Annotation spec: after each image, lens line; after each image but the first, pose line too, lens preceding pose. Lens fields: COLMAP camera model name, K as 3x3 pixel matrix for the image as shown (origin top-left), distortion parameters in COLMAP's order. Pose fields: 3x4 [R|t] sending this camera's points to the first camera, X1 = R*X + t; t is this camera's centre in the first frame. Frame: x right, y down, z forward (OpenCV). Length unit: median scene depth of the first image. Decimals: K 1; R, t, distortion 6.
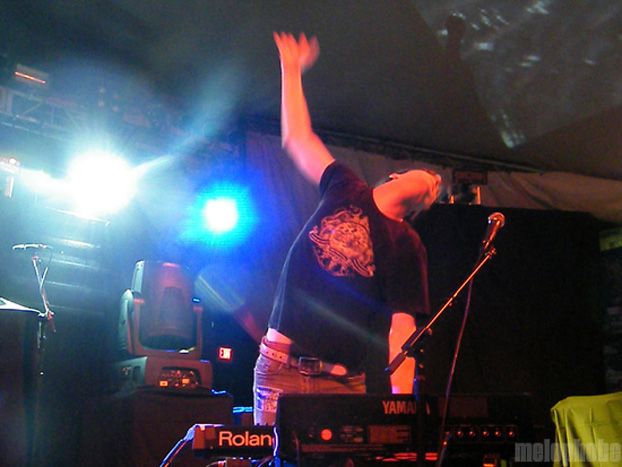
lens RADIAL K [[827.1, 0, 311.0], [0, 827.1, 233.5], [0, 0, 1]] dist [-0.001044, 0.005411]
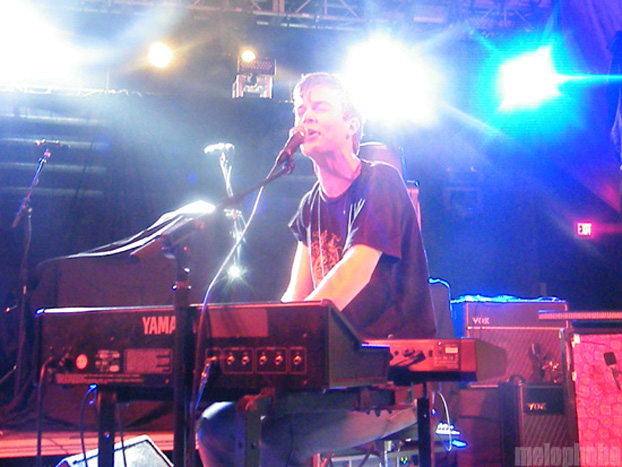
lens RADIAL K [[827.1, 0, 311.0], [0, 827.1, 233.5], [0, 0, 1]] dist [-0.001044, 0.005411]
pose [[0.868749, -0.073312, -0.489796, 0.590096], [0.142429, 0.984186, 0.105315, 0.072038], [0.474329, -0.161253, 0.865453, 0.442016]]
